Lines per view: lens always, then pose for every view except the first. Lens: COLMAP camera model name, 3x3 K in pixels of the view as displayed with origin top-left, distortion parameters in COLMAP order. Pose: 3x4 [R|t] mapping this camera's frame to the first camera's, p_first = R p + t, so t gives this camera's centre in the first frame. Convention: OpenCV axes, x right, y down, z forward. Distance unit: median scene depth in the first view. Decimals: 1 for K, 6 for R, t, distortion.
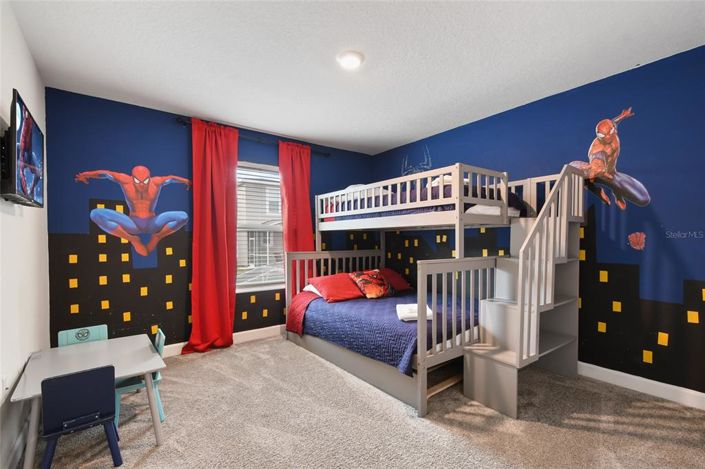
lens RADIAL K [[310.9, 0, 353.1], [0, 310.9, 241.8], [0, 0, 1]] dist [-0.001881, -0.000803]
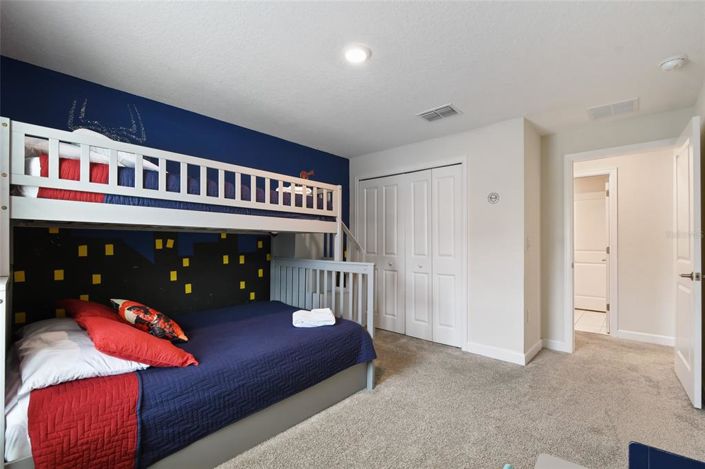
lens RADIAL K [[310.9, 0, 353.1], [0, 310.9, 241.8], [0, 0, 1]] dist [-0.001881, -0.000803]
pose [[-0.165362, 0.011062, 0.986171, -0.707608], [-0.000863, 0.999935, -0.011362, -0.008793], [-0.986232, -0.002730, -0.165342, 0.902770]]
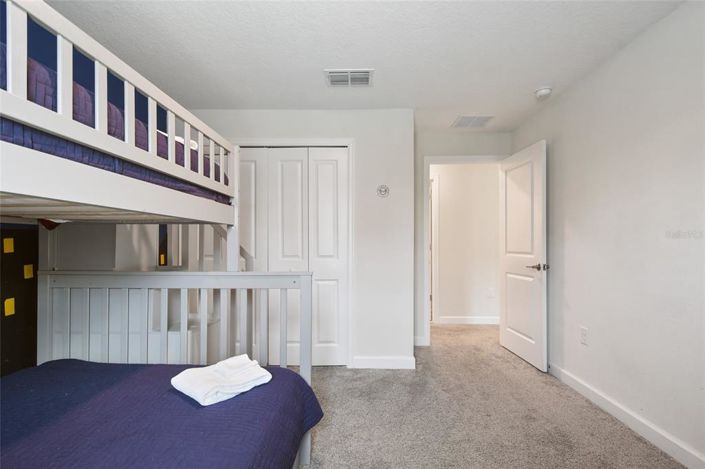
lens RADIAL K [[345.6, 0, 350.7], [0, 345.6, 240.5], [0, 0, 1]] dist [0.008977, -0.000638]
pose [[-0.769378, 0.009954, 0.638717, -0.275123], [0.006708, 0.999949, -0.007503, -0.011849], [-0.638759, -0.001488, -0.769405, 1.180747]]
